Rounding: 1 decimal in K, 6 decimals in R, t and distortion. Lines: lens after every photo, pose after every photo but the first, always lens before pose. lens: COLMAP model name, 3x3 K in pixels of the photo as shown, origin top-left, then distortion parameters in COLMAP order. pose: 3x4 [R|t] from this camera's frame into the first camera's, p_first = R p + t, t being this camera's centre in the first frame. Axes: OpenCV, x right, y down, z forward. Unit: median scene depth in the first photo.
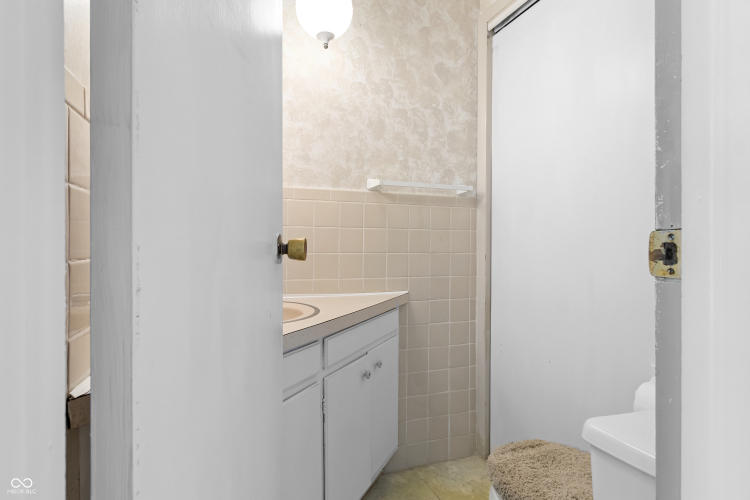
lens RADIAL K [[409.8, 0, 374.6], [0, 409.8, 250.2], [0, 0, 1]] dist [0.004171, -0.001261]
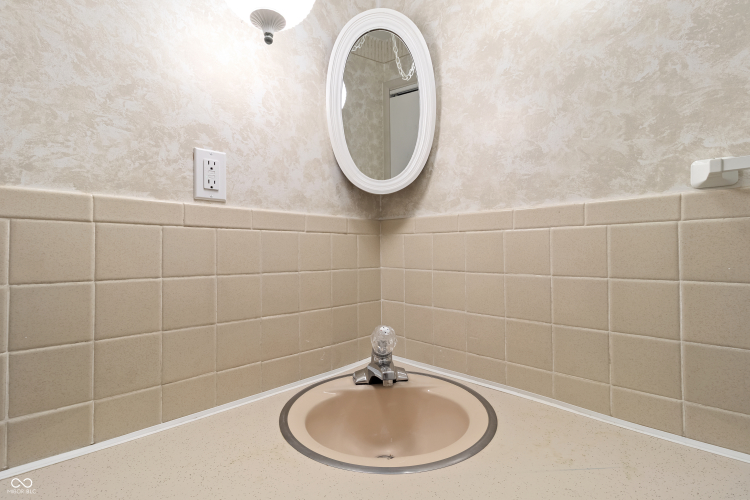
lens RADIAL K [[348.5, 0, 375.1], [0, 348.5, 249.1], [0, 0, 1]] dist [0.001354, 0.001573]
pose [[0.422156, -0.019466, -0.906314, 0.169424], [0.002489, 0.999791, -0.020314, -0.081671], [0.906520, 0.006320, 0.422116, 0.575085]]
